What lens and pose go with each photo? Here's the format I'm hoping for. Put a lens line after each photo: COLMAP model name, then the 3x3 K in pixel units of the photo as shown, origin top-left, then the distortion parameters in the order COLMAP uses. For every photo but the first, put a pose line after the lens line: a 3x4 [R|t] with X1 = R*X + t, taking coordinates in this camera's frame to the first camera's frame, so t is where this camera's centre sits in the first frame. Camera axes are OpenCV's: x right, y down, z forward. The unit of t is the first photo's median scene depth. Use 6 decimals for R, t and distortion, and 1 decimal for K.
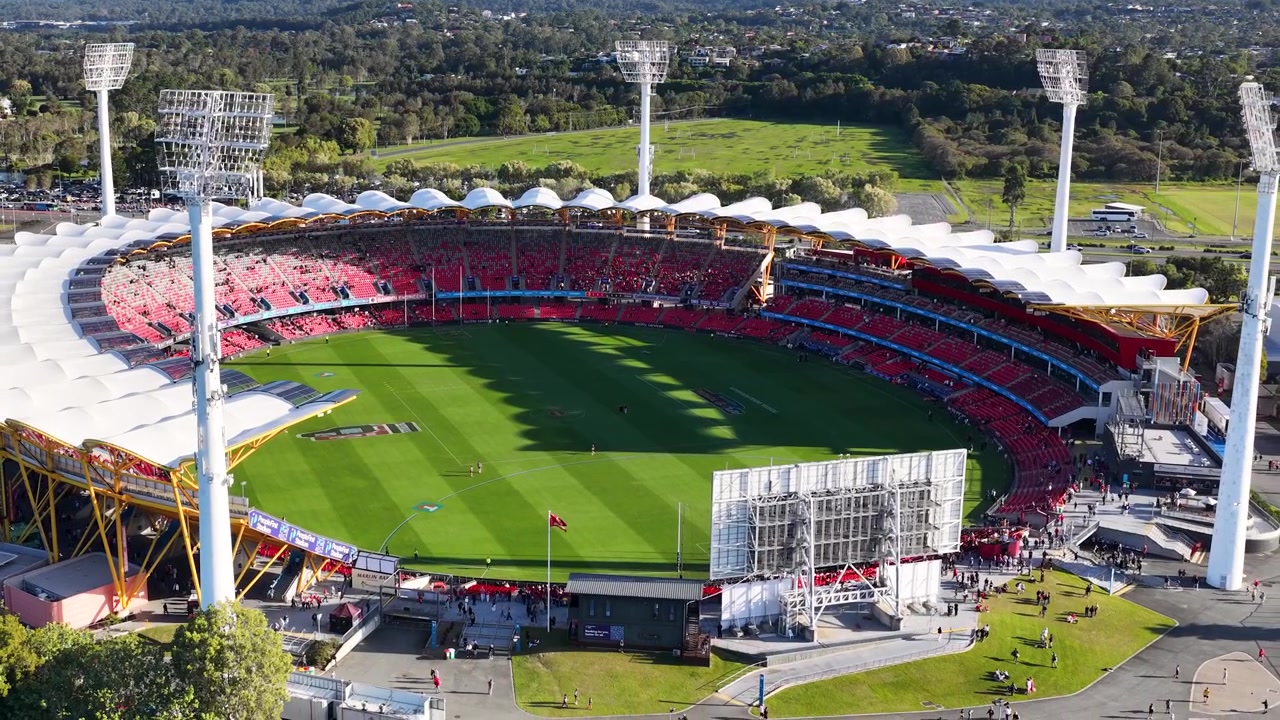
lens RADIAL K [[1538.3, 0, 510.3], [0, 1538.3, 361.5], [0, 0, 1]] dist [-0.000082, 0.005200]
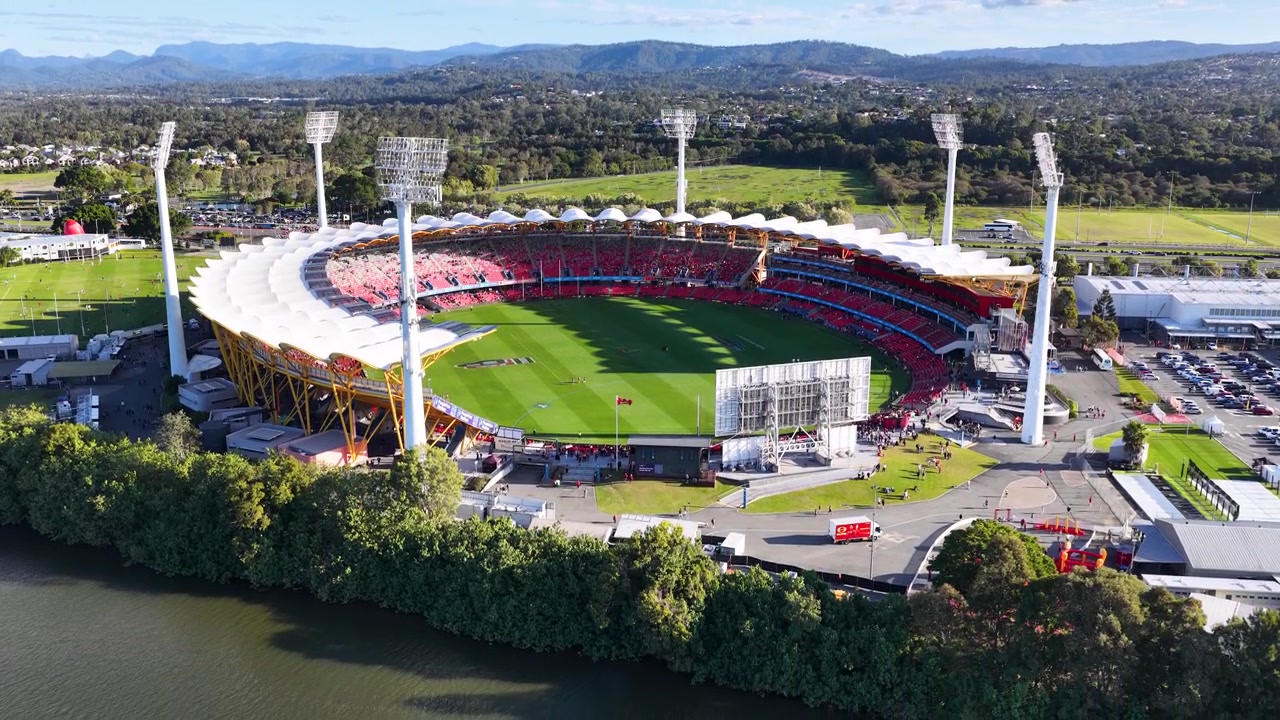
lens RADIAL K [[1111.4, 0, 638.8], [0, 1111.4, 360.8], [0, 0, 1]] dist [-0.002945, 0.019810]
pose [[0.999152, -0.010708, 0.039755, 0.001076], [0.010116, 0.999835, 0.015062, 0.021538], [-0.039910, -0.014647, 0.999096, -0.092022]]
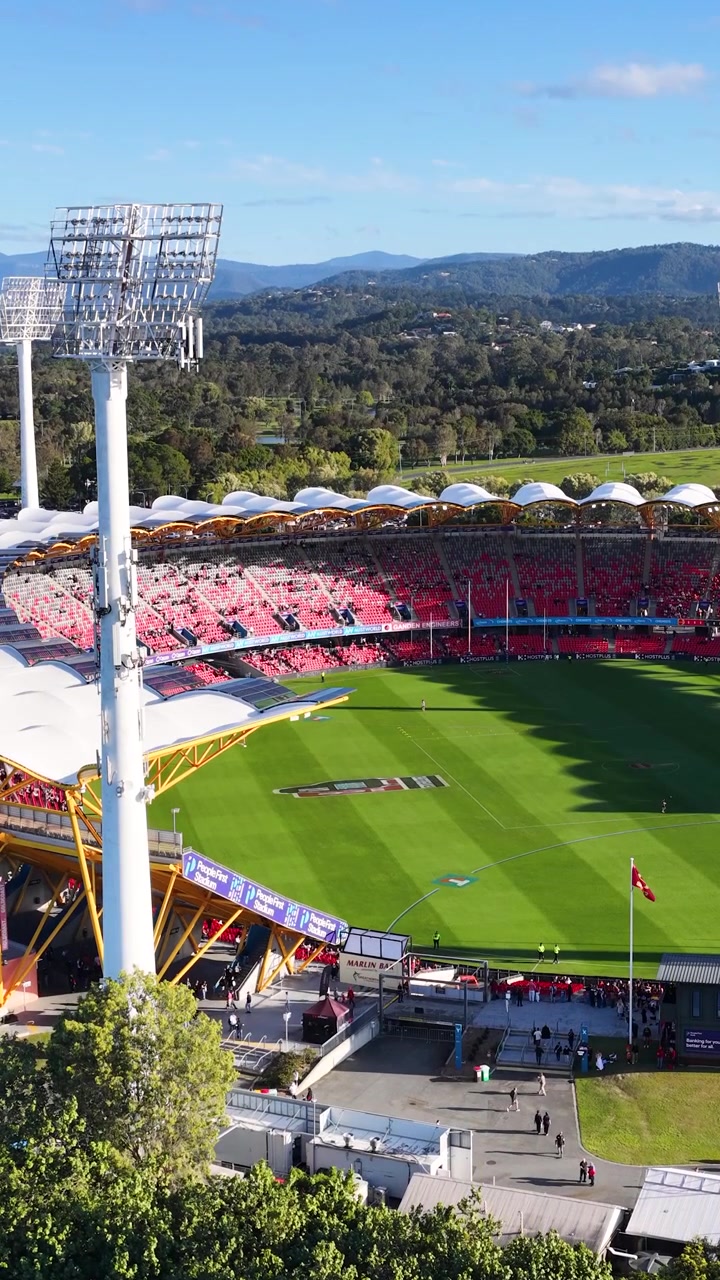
lens RADIAL K [[1967.3, 0, 526.4], [0, 1967.3, 640.0], [0, 0, 1]] dist [-0.000813, 0.006661]
pose [[0.999690, 0.003001, -0.024719, 0.000153], [-0.004711, 0.997577, -0.069416, 0.031436], [0.024450, 0.069511, 0.997282, 0.071134]]
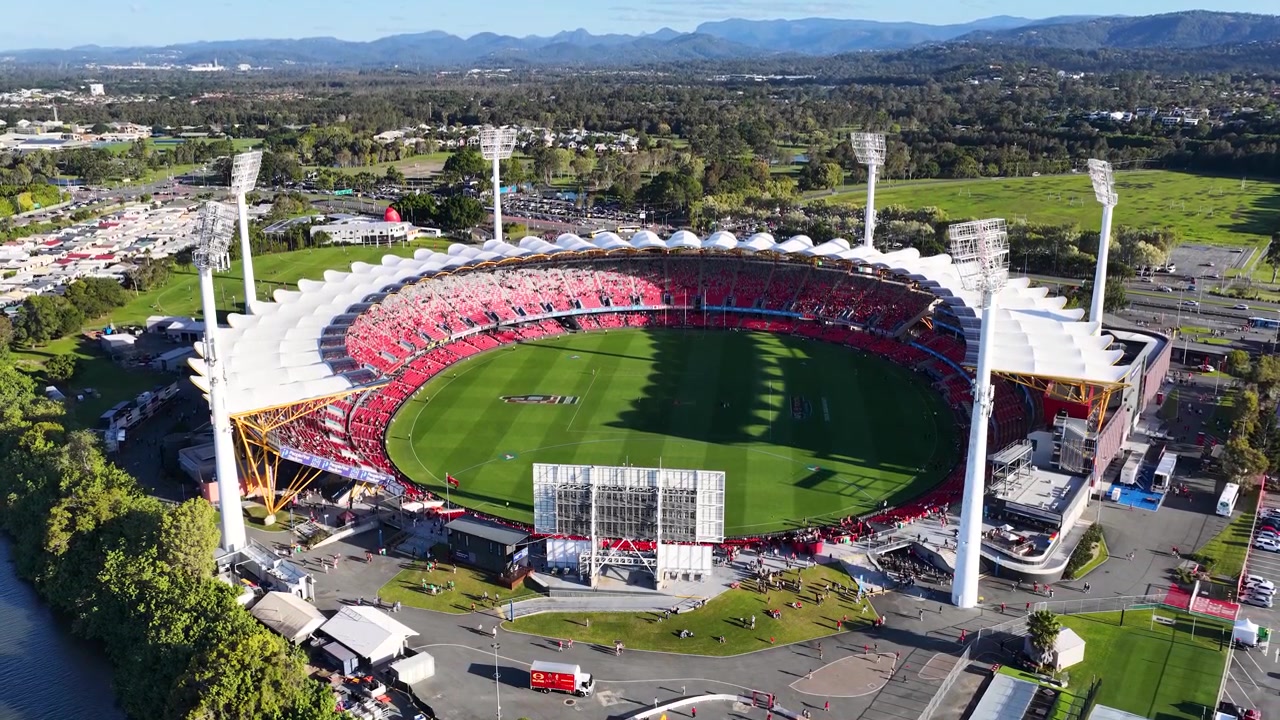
lens RADIAL K [[1099.5, 0, 639.9], [0, 1099.5, 358.1], [0, 0, 1]] dist [-0.004910, 0.025445]
pose [[0.916727, 0.104421, -0.385627, 0.316424], [-0.089928, 0.994401, 0.055485, -0.049901], [0.389262, -0.016186, 0.920985, 0.025178]]
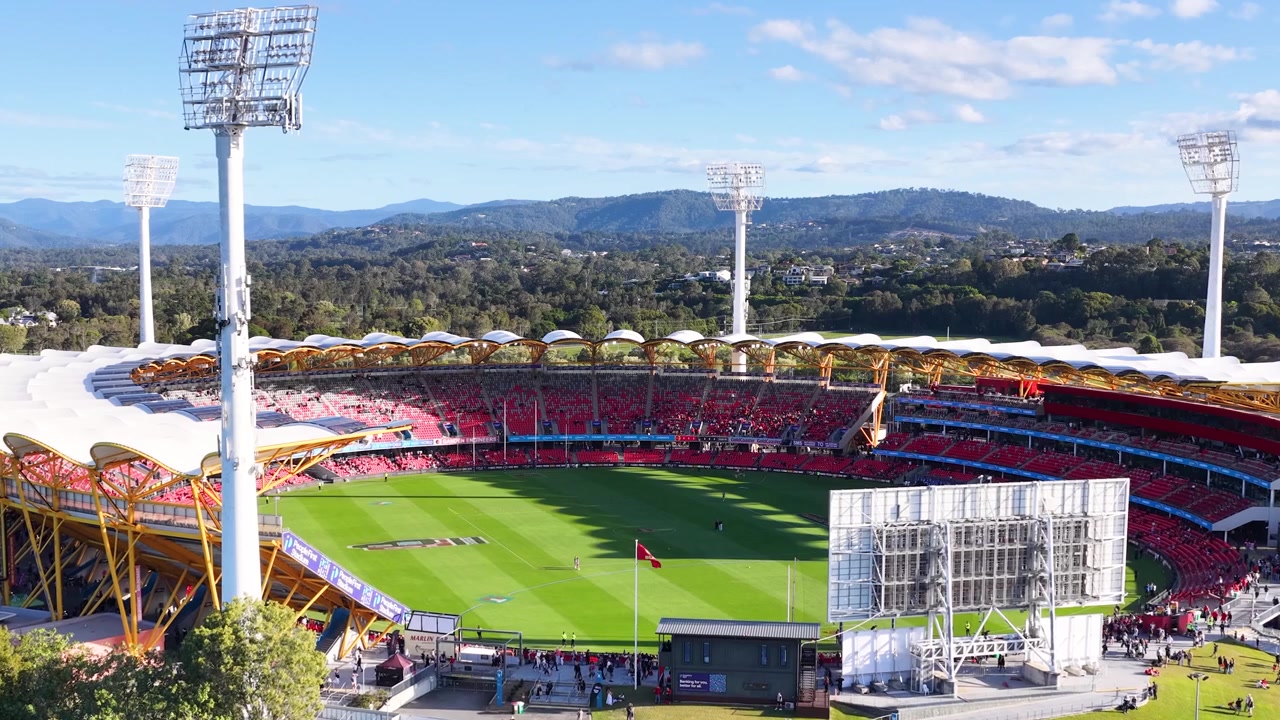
lens RADIAL K [[1656.1, 0, 550.6], [0, 1656.1, 475.6], [0, 0, 1]] dist [-0.002307, 0.011798]
pose [[0.999699, 0.000623, -0.024535, 0.000251], [-0.003055, 0.995061, -0.099213, 0.077317], [0.024352, 0.099258, 0.994764, 0.044876]]
